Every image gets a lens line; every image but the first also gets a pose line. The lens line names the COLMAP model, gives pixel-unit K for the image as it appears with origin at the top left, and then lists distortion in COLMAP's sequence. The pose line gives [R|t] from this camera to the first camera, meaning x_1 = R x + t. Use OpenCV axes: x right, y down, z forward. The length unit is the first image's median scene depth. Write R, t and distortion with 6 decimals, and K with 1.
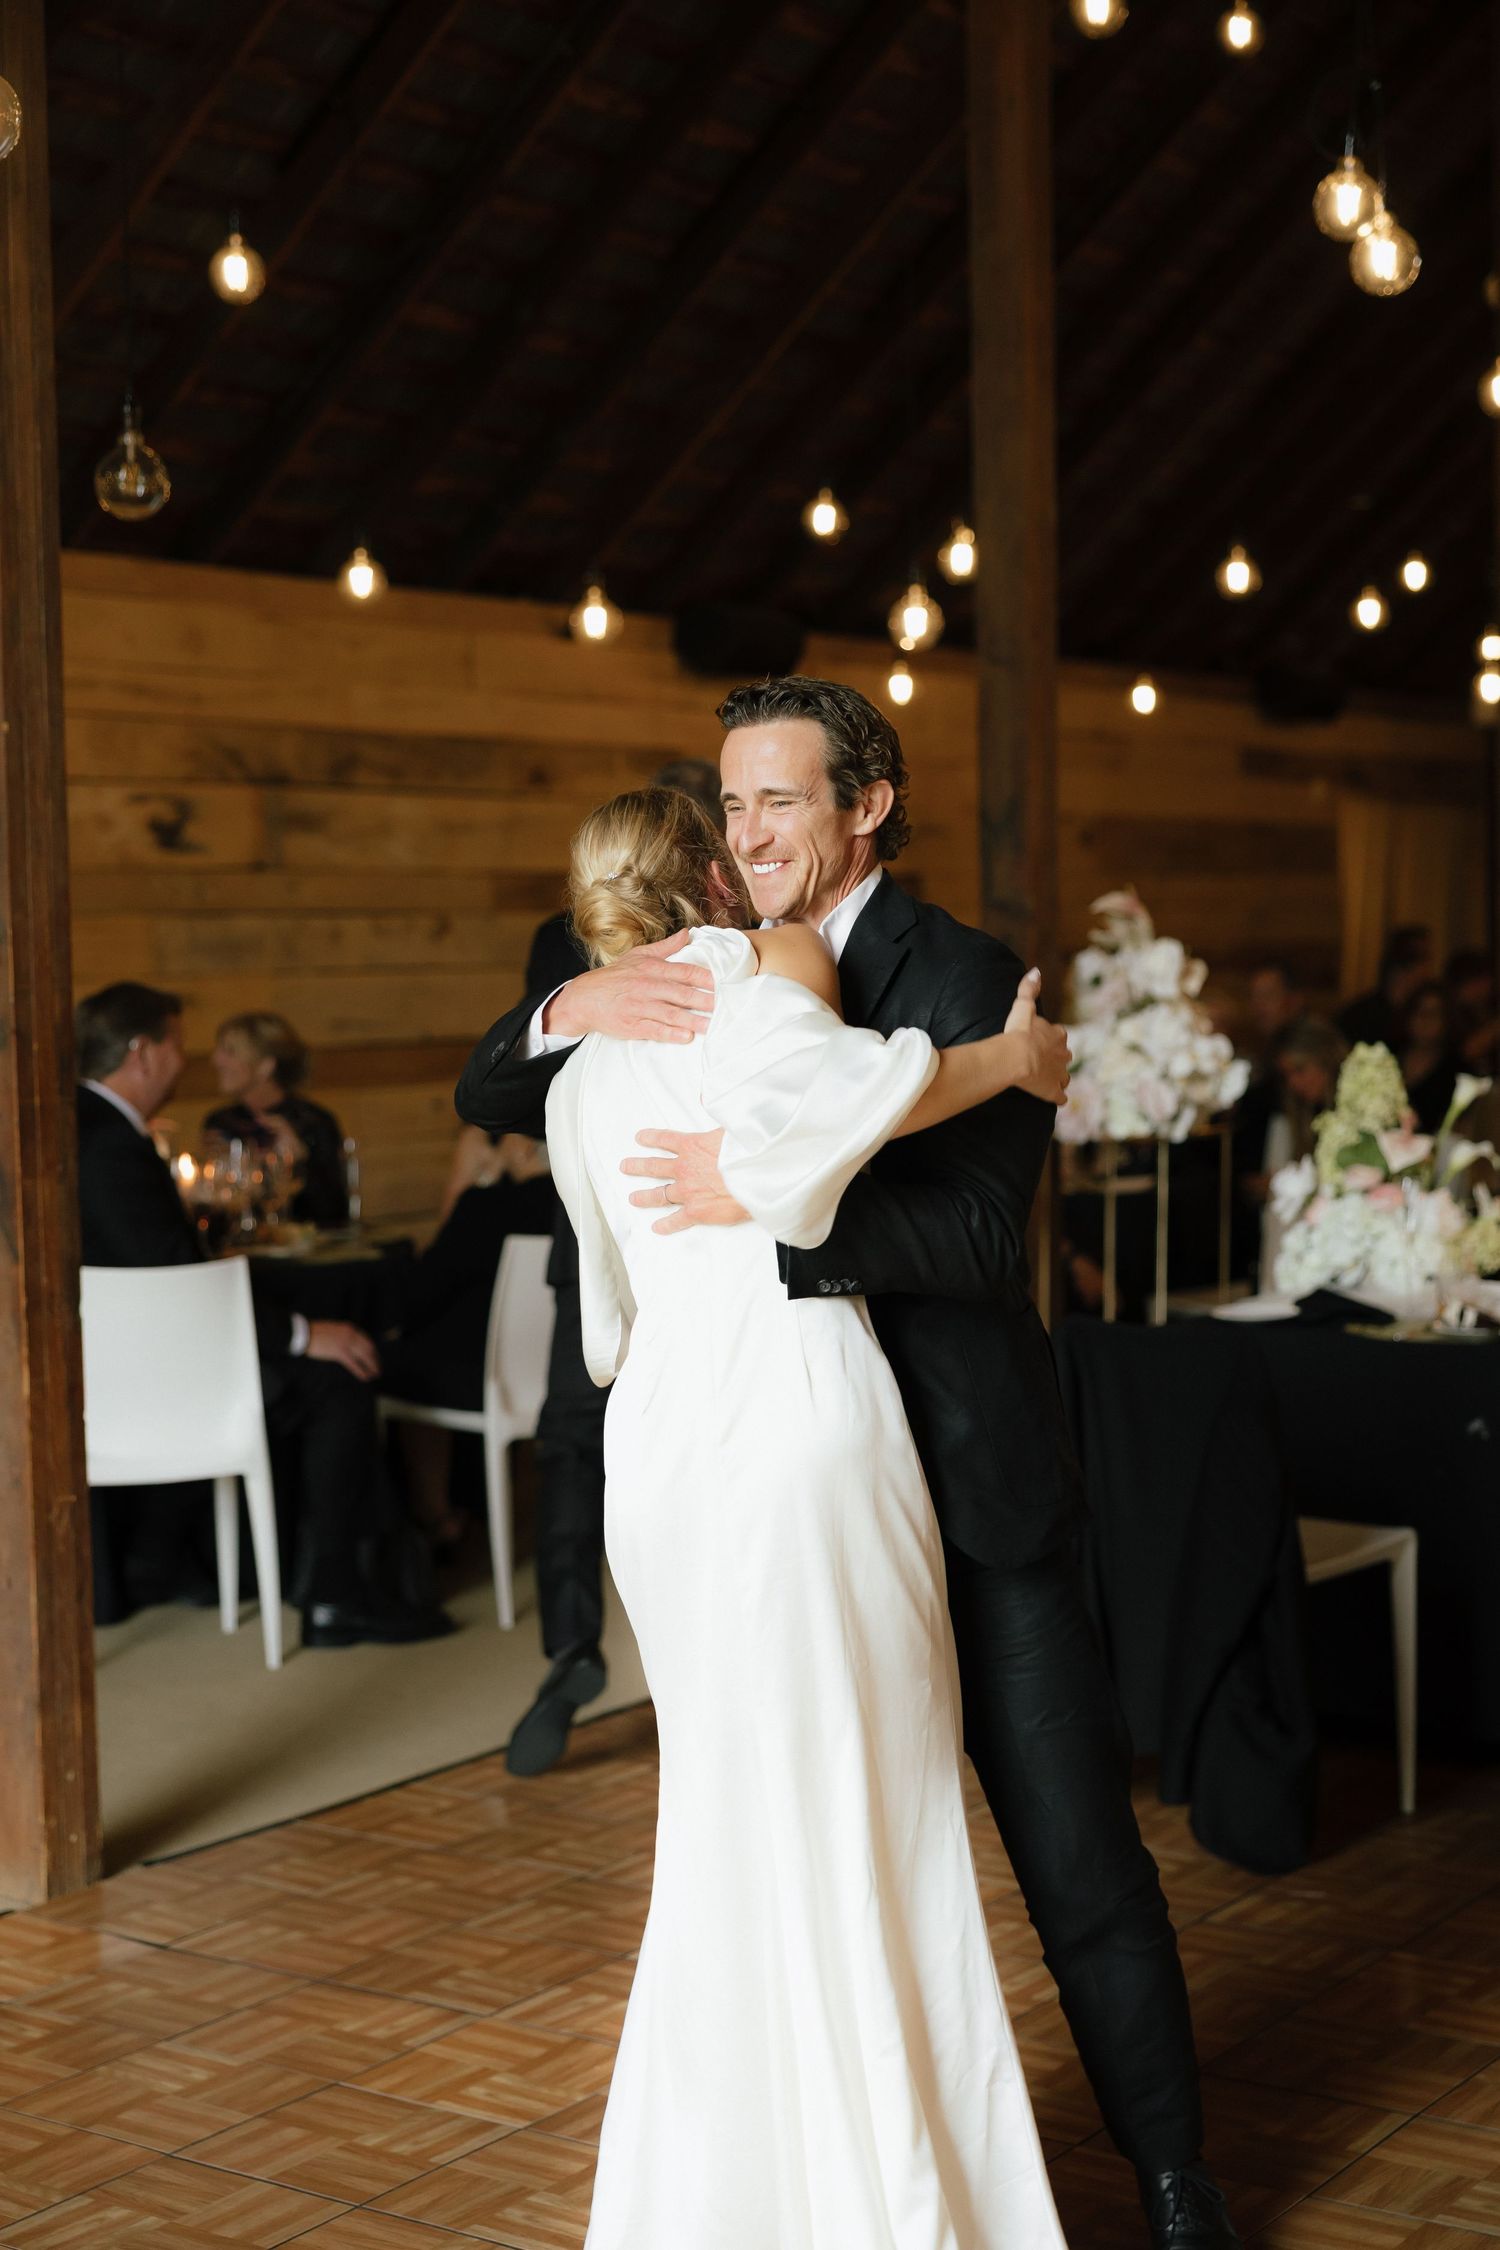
lens RADIAL K [[3371.0, 0, 744.0], [0, 3371.0, 1120.2], [0, 0, 1]] dist [0.022239, -0.086073]
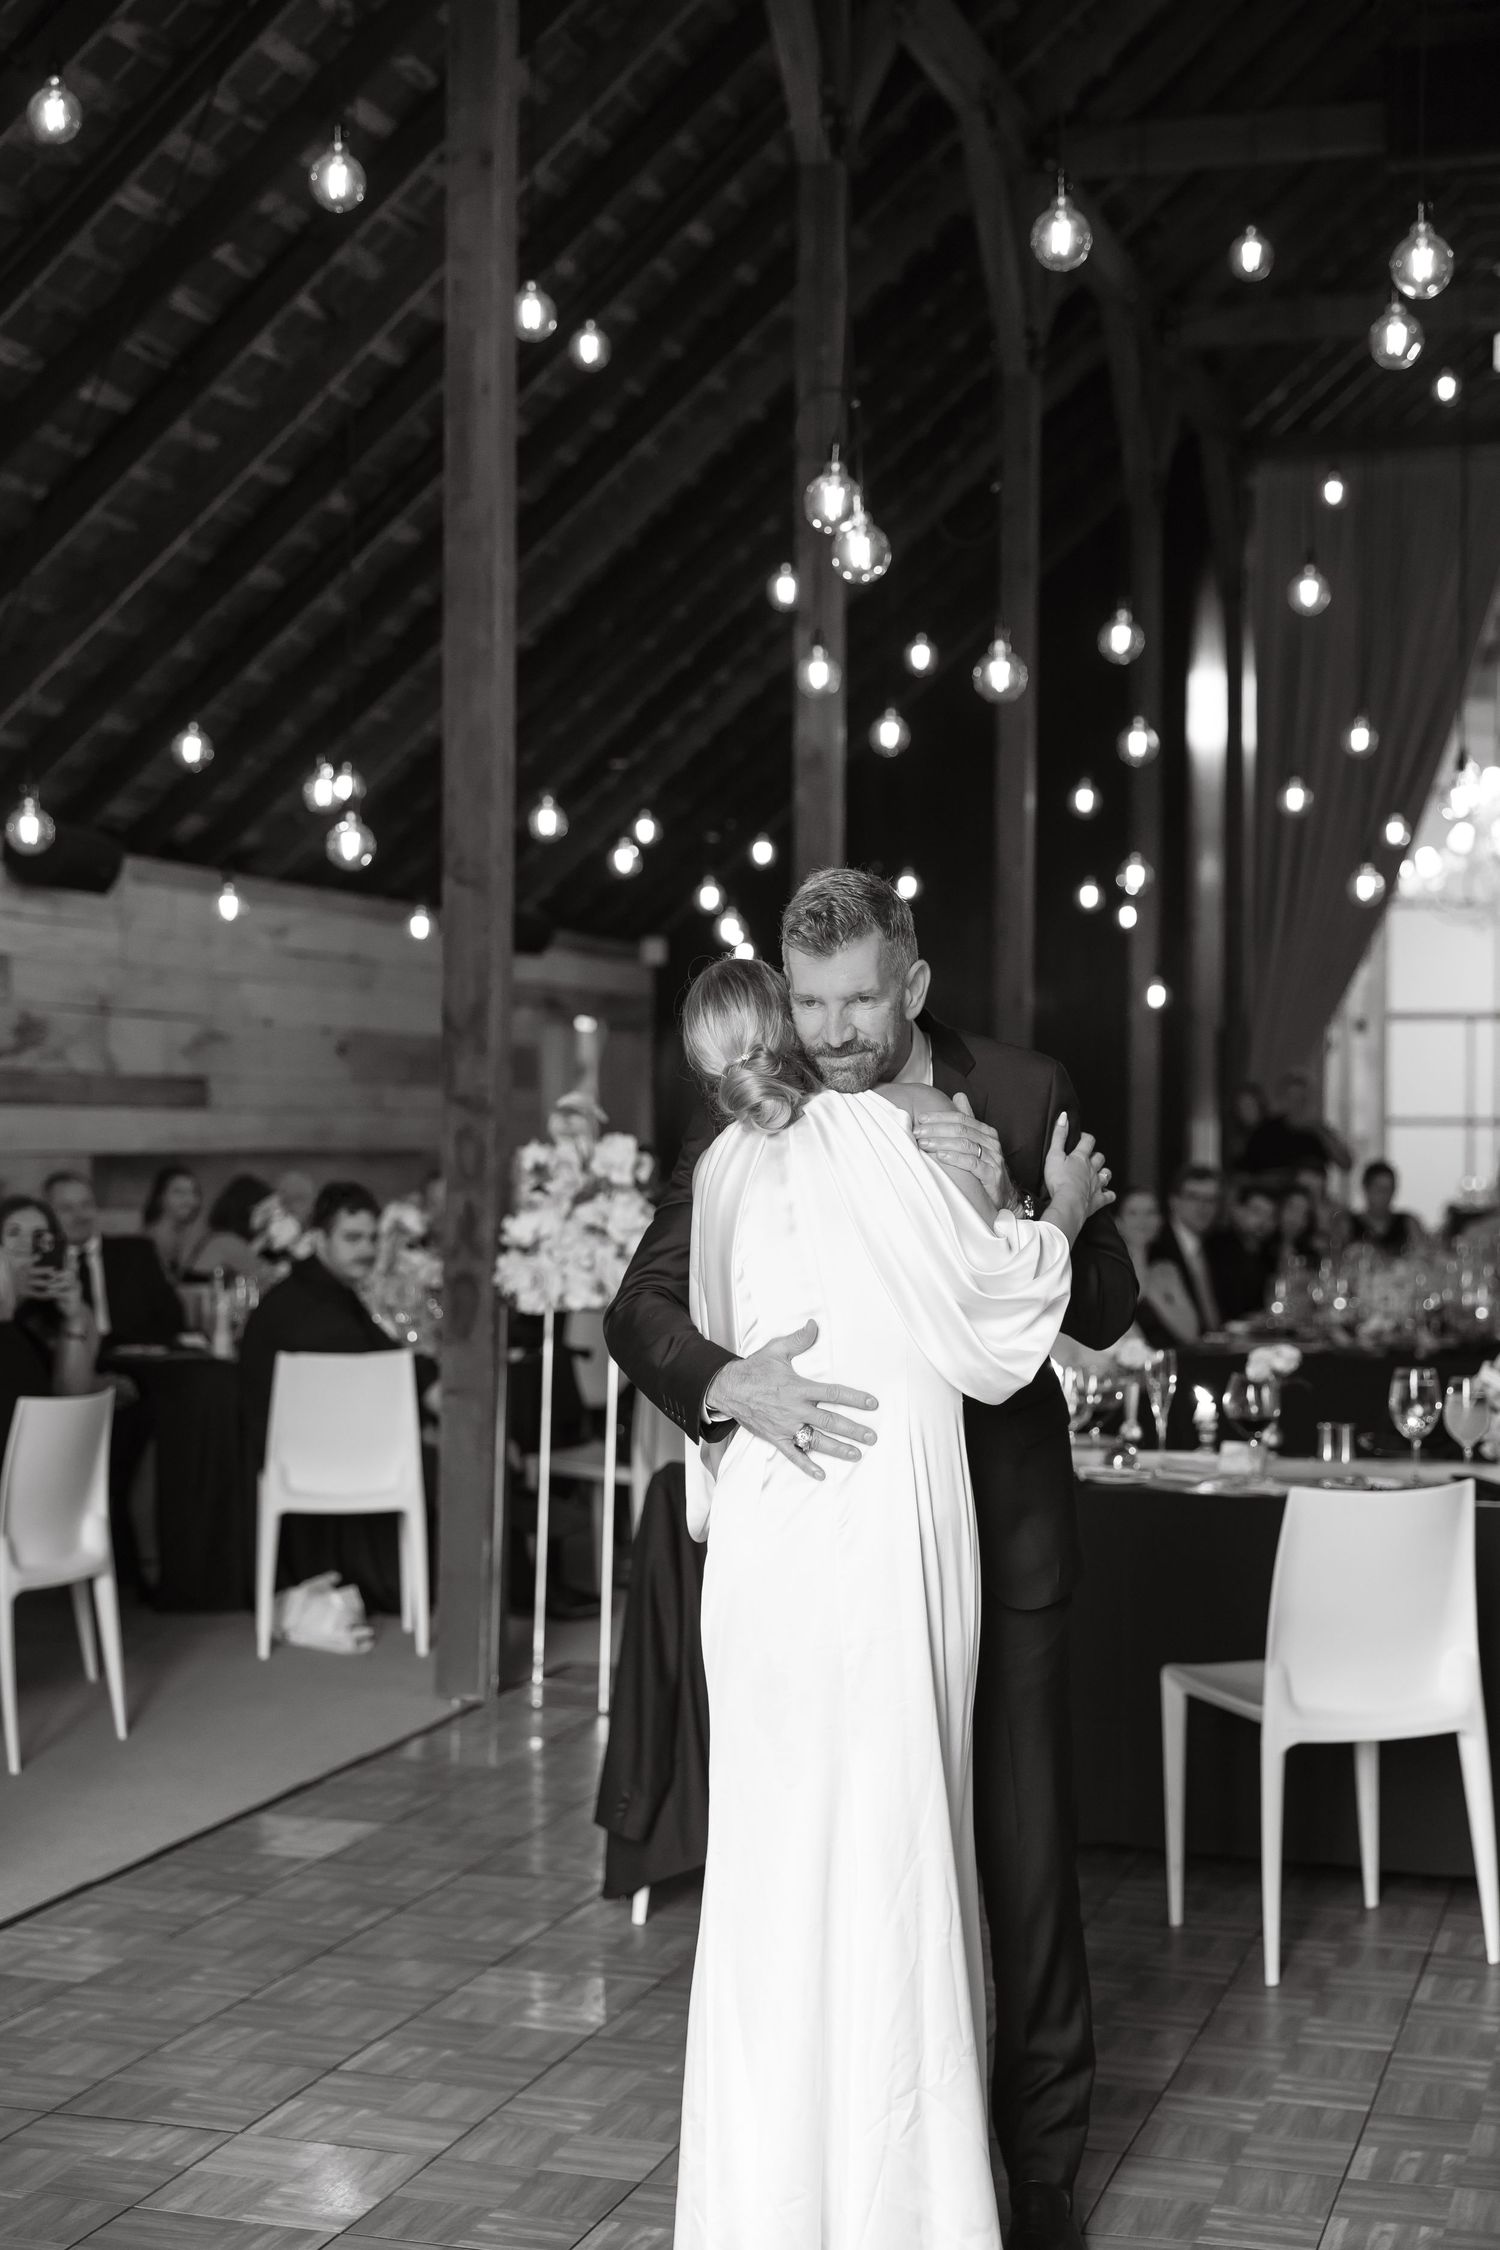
lens RADIAL K [[3011.4, 0, 766.6], [0, 3011.4, 1150.9], [0, 0, 1]] dist [0.007441, -0.028228]
pose [[0.954666, 0.020528, 0.296971, -0.148949], [-0.004540, 0.998507, -0.054430, 0.008024], [-0.297645, 0.050614, 0.953334, 0.031482]]
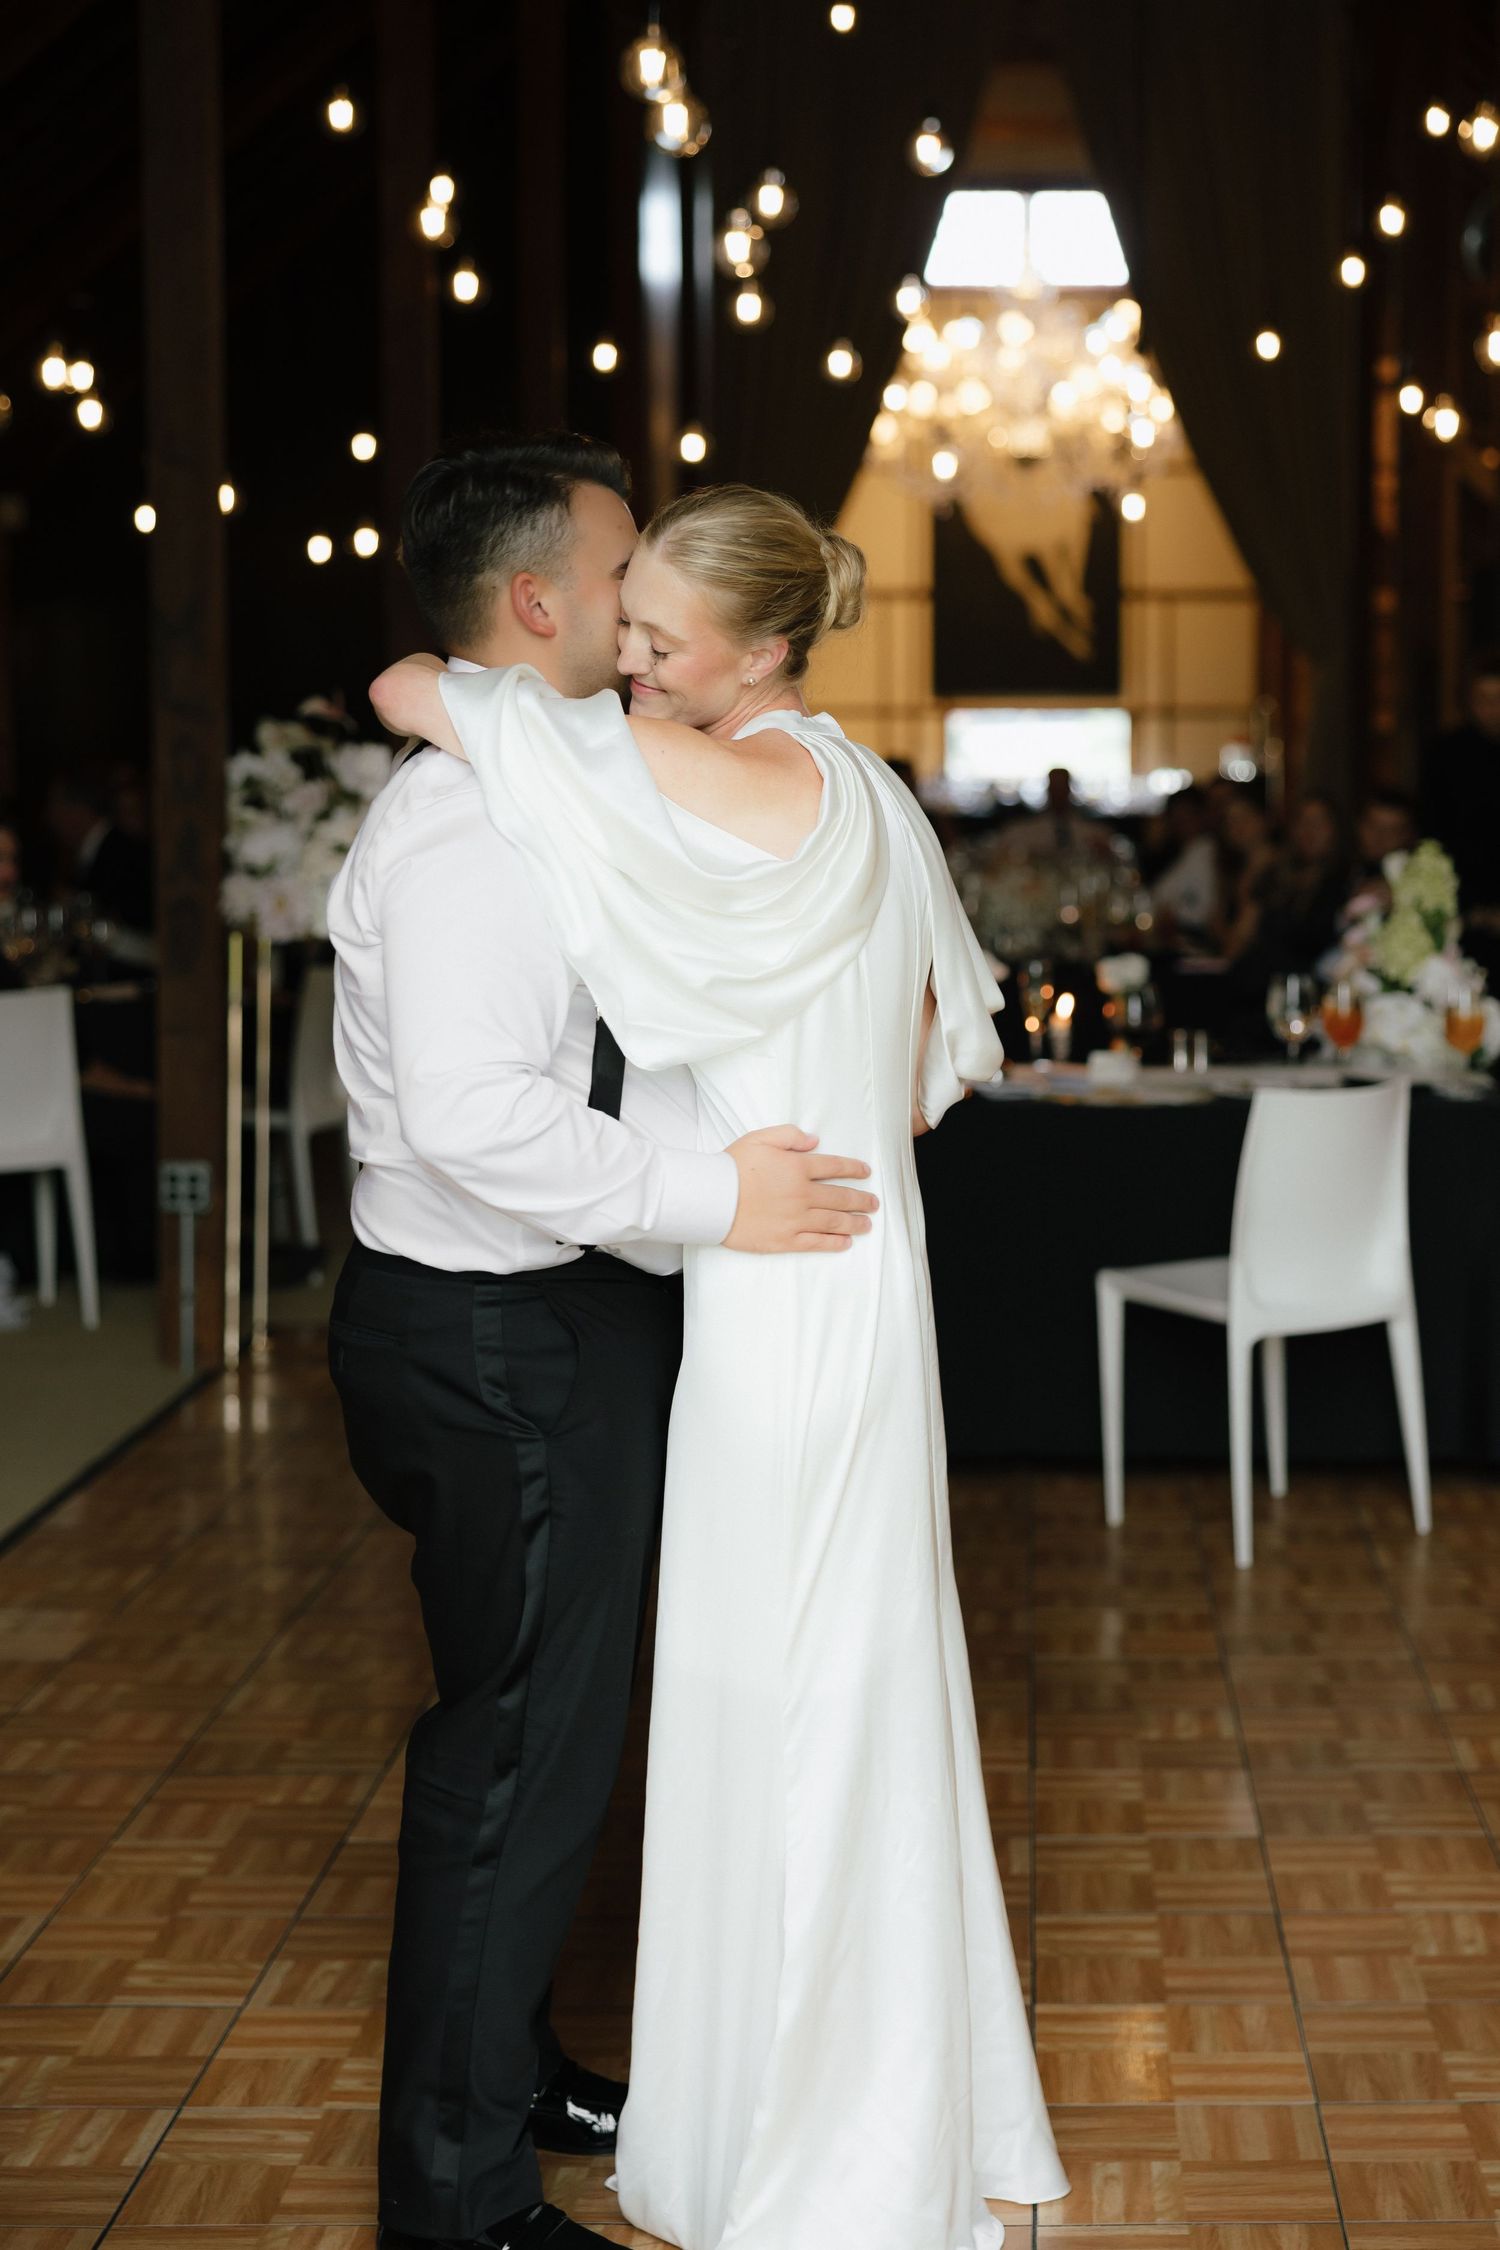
lens RADIAL K [[3521.9, 0, 1053.7], [0, 3521.9, 996.4], [0, 0, 1]] dist [0.002638, -0.020055]
pose [[0.816052, -0.026146, 0.577386, -0.385332], [0.017715, 0.999638, 0.020228, 0.006602], [-0.577707, -0.006279, 0.816220, -0.001048]]
